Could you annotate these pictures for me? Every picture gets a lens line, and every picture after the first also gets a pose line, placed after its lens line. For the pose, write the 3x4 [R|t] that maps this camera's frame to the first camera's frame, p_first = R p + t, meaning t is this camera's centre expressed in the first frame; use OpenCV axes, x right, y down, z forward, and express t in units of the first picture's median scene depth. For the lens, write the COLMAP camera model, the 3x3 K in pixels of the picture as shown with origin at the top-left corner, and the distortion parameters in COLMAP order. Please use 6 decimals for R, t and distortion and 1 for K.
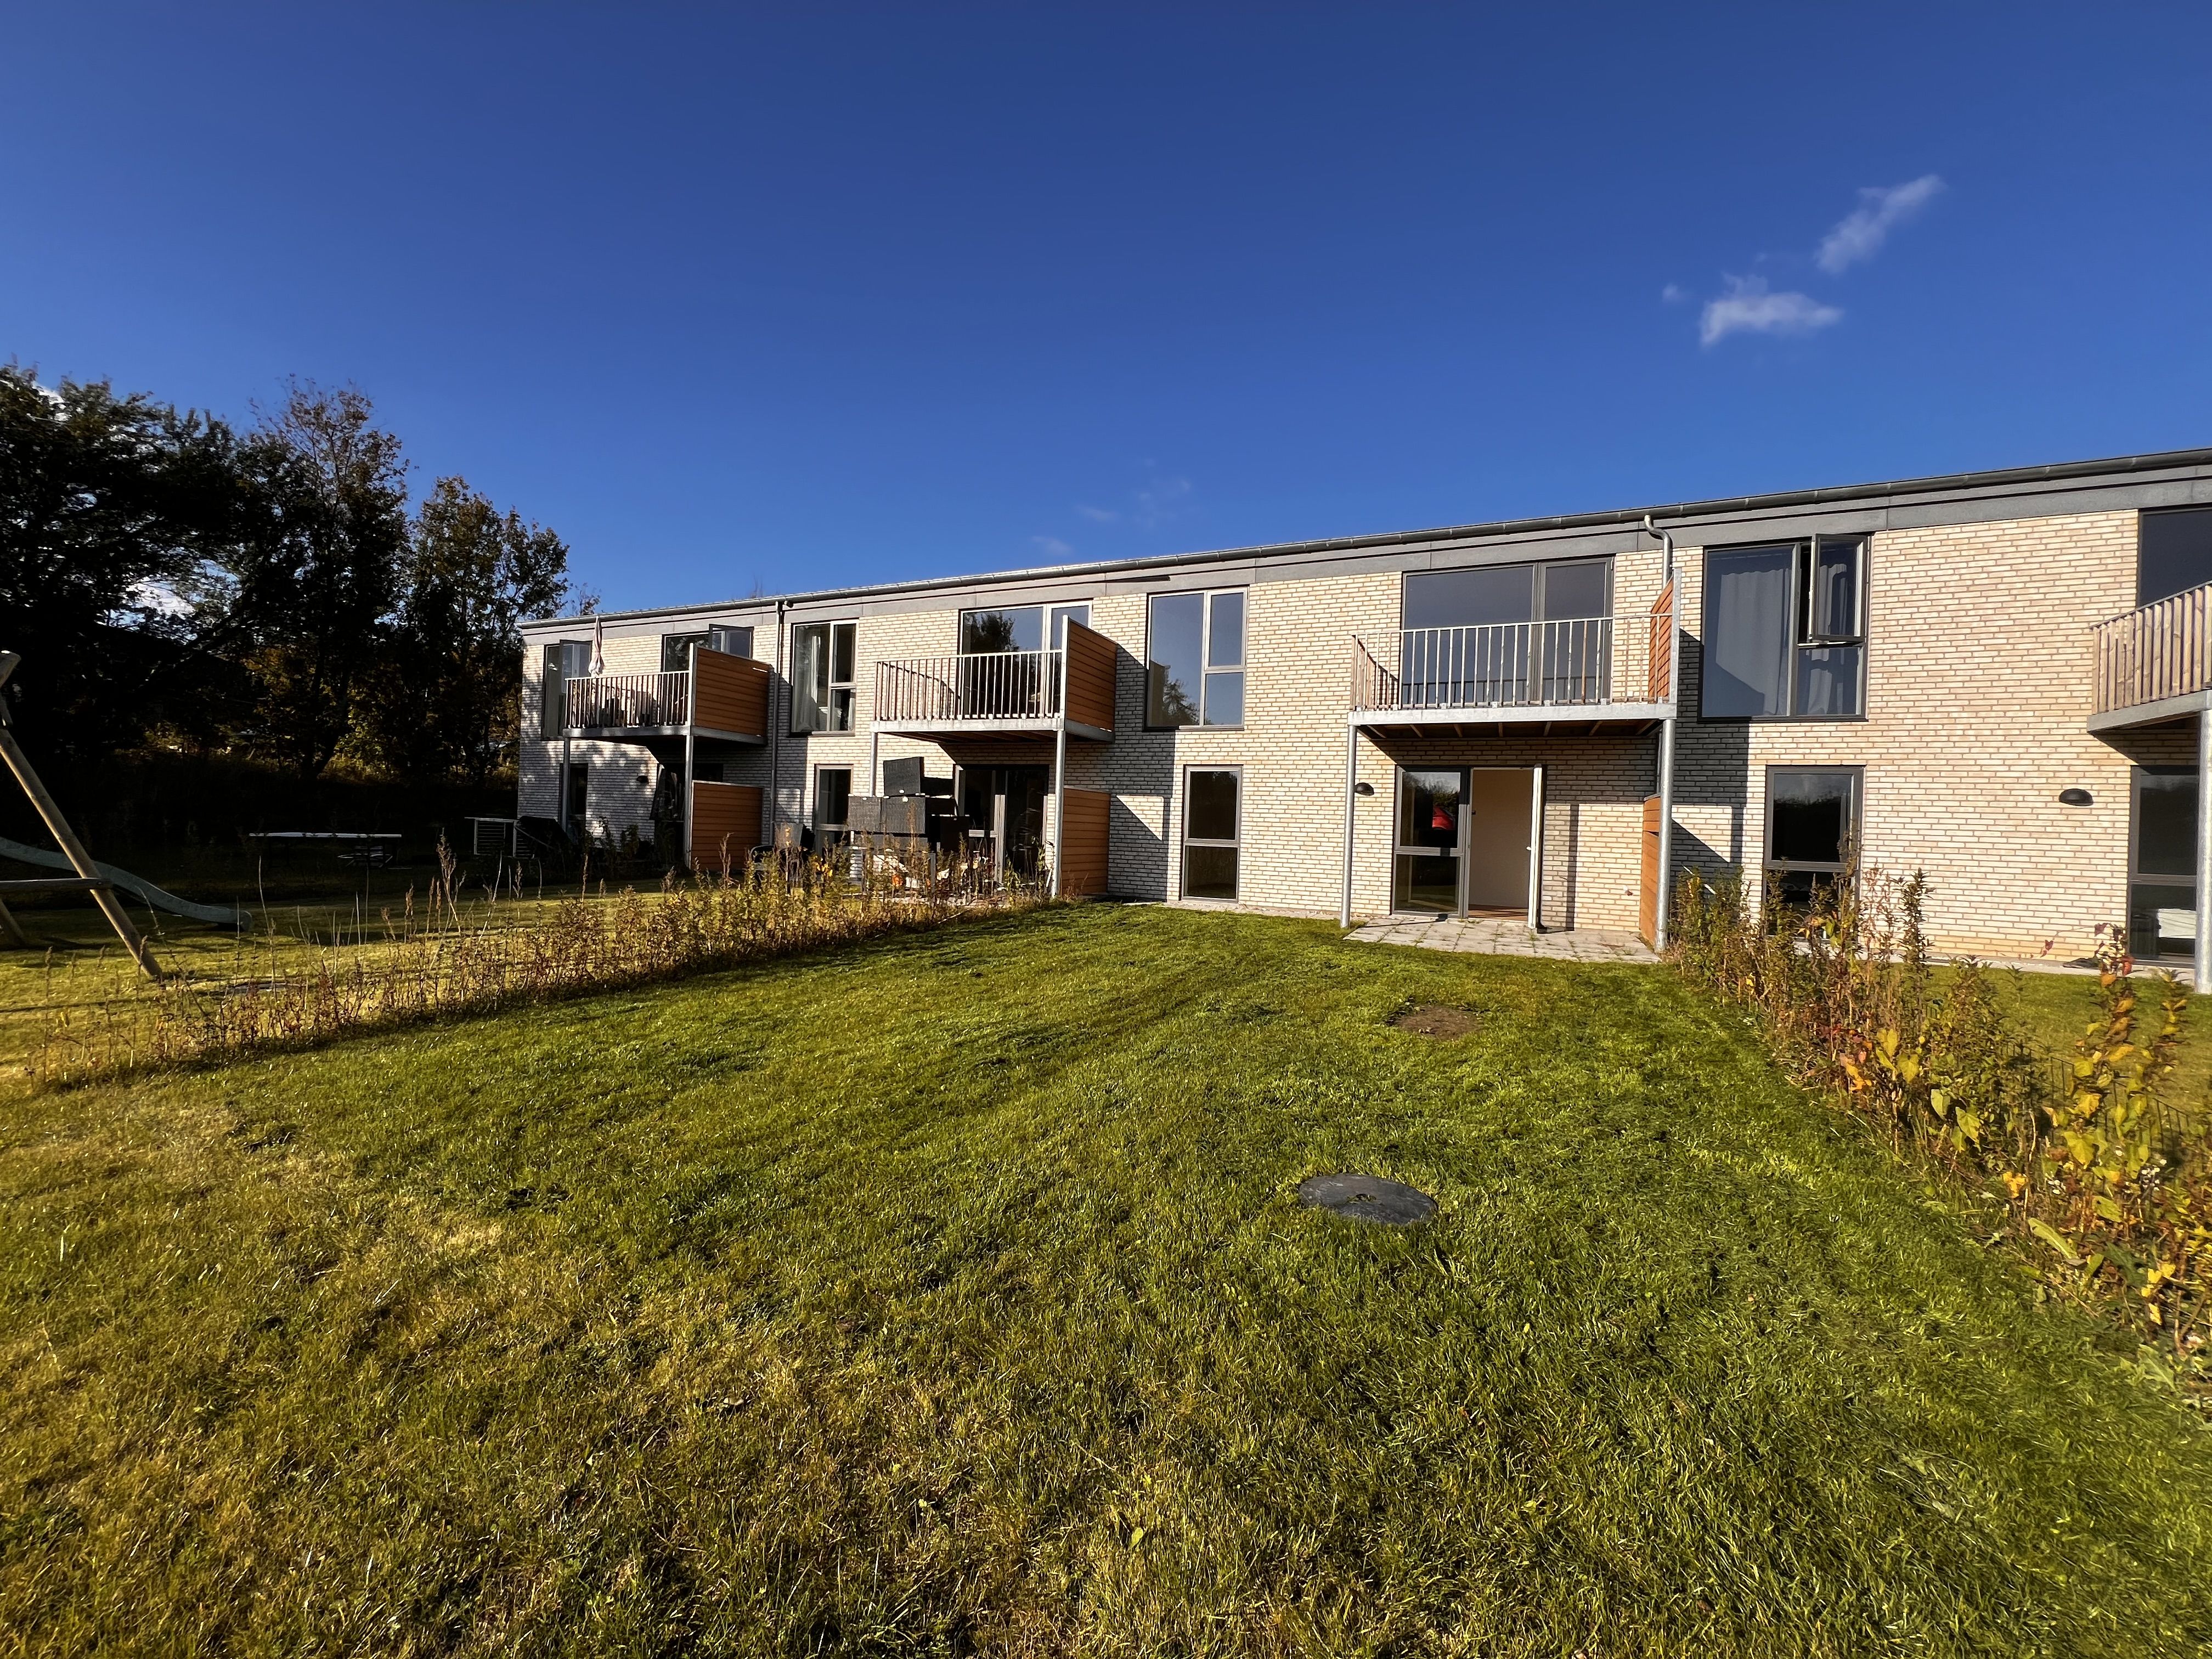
lens RADIAL K [[882.8, 0, 1110.3], [0, 882.8, 834.3], [0, 0, 1]] dist [-0.001017, 0.000013]
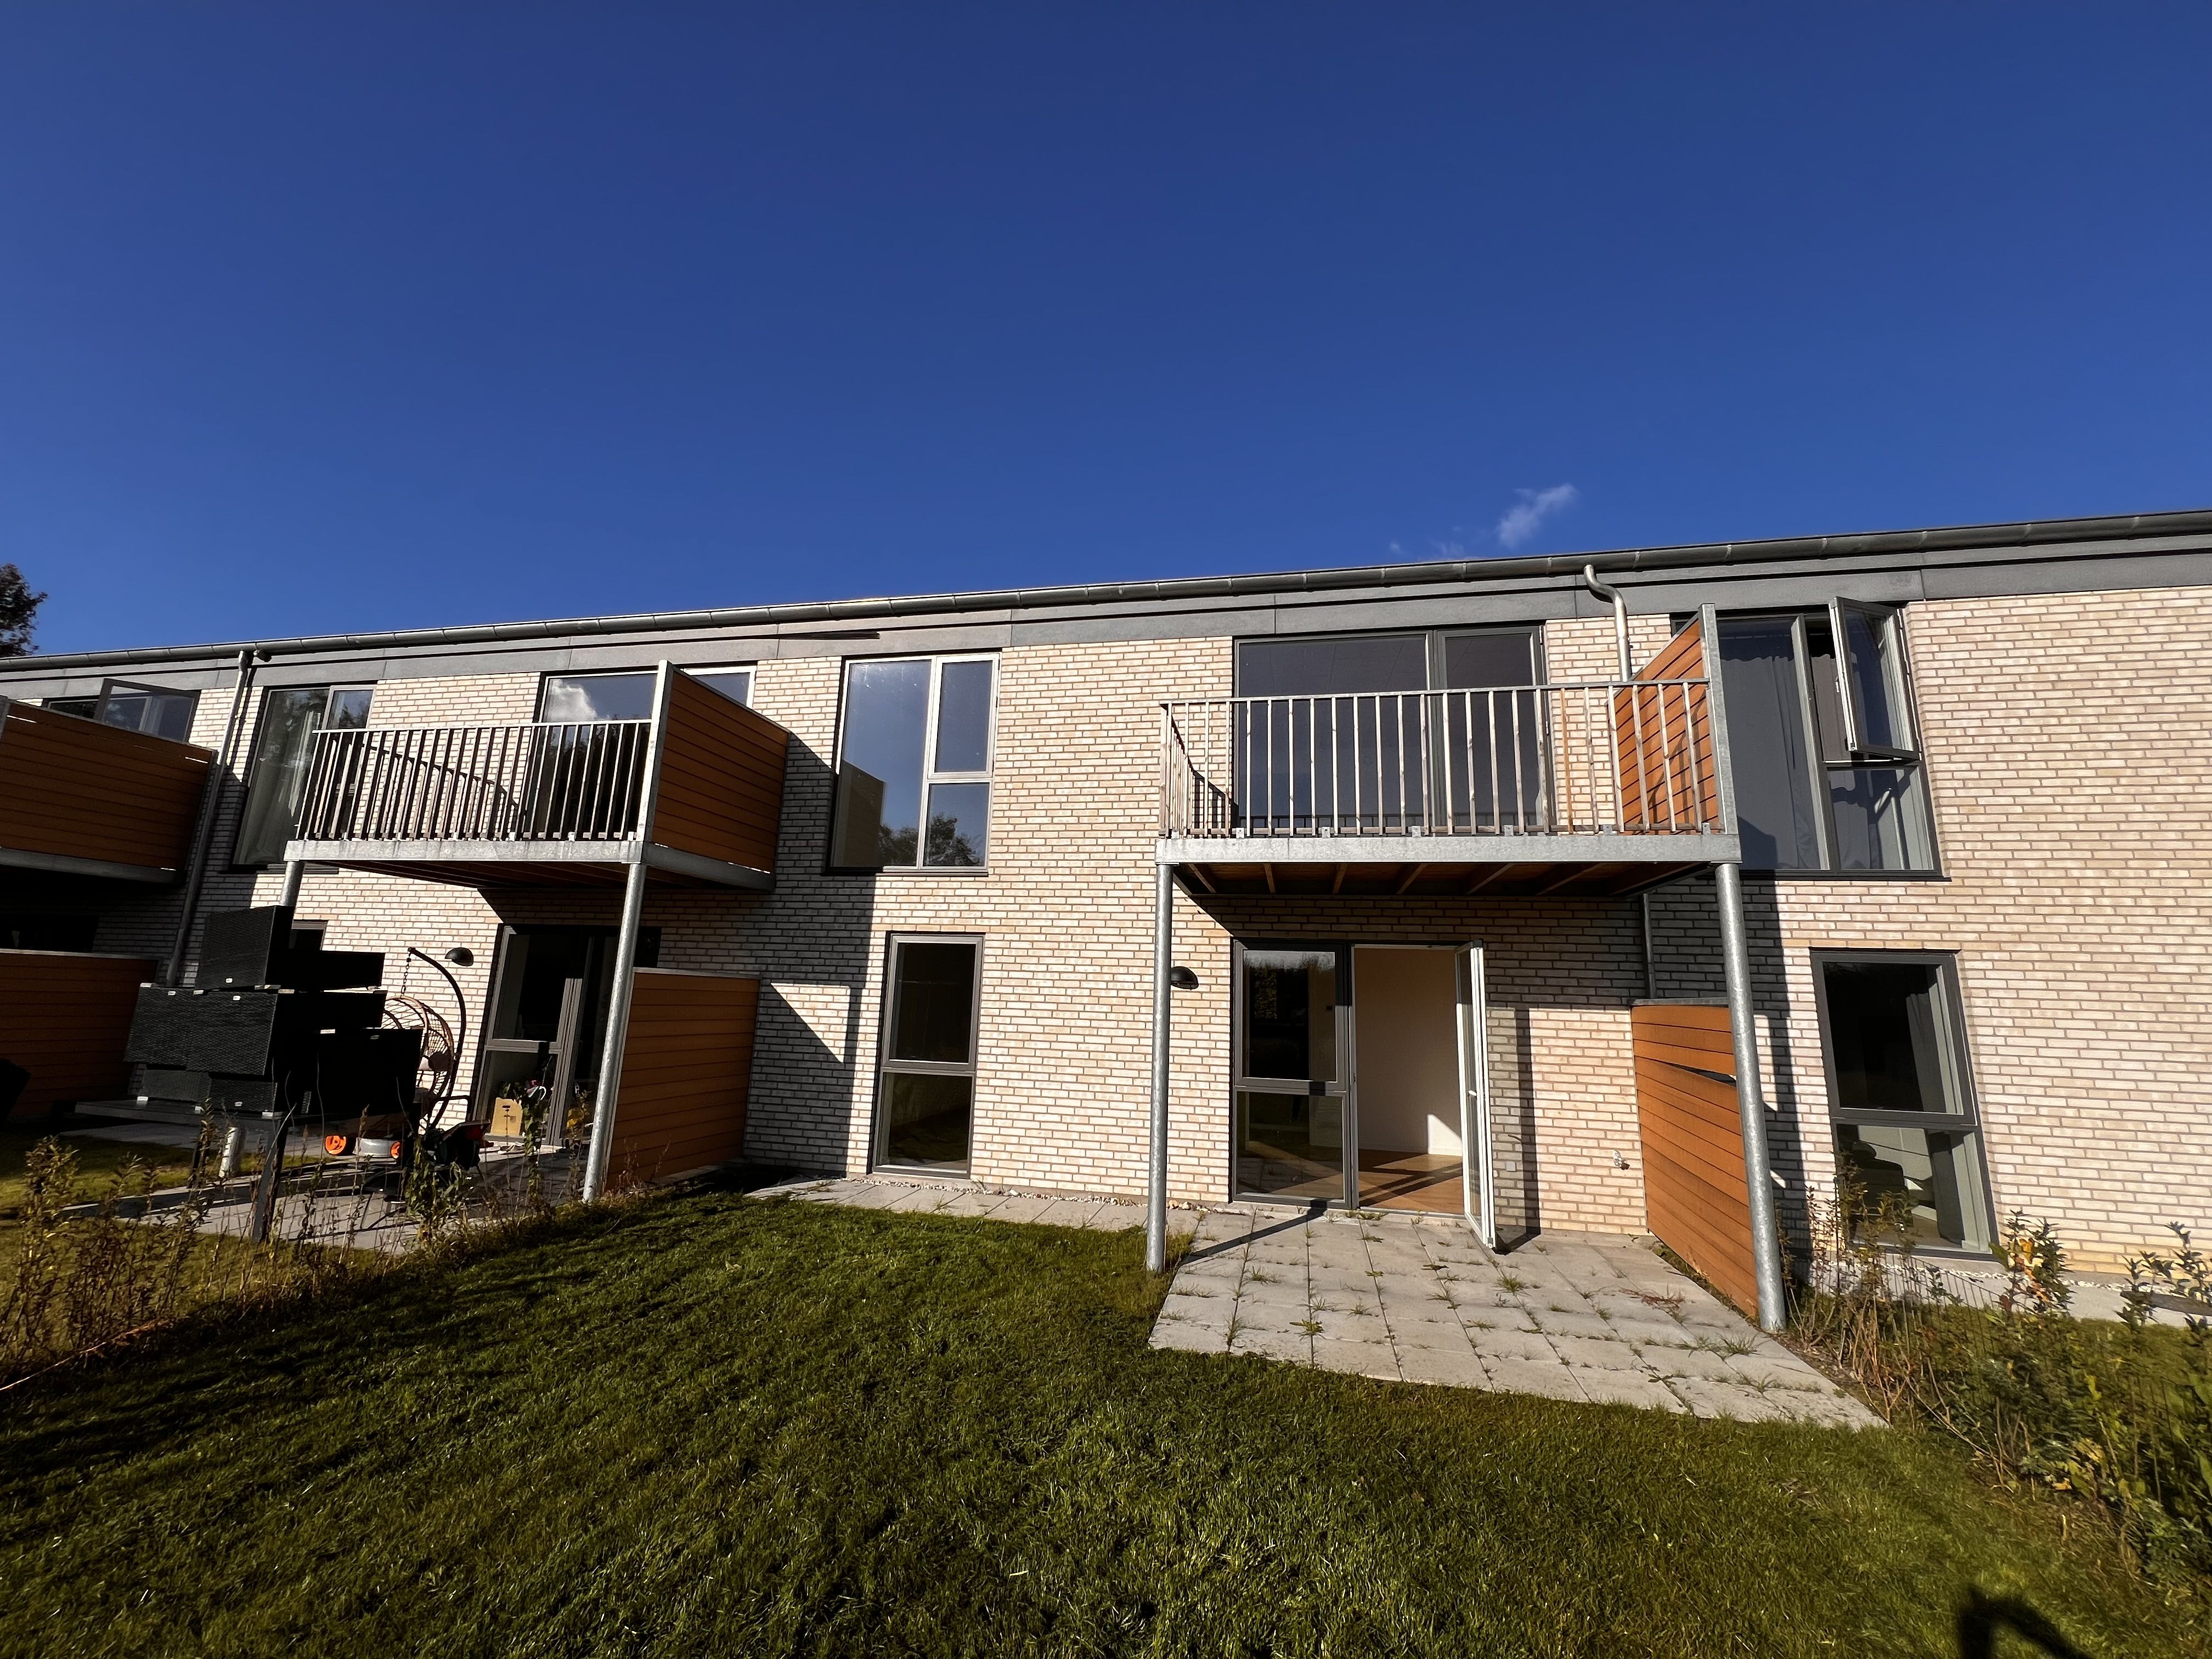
lens RADIAL K [[882.8, 0, 1102.3], [0, 882.8, 829.9], [0, 0, 1]] dist [-0.001017, 0.000013]
pose [[0.978474, 0.038940, 0.202664, 0.107081], [0.000258, 0.981805, -0.189893, -0.034899], [-0.206371, 0.185858, 0.960660, 0.406933]]
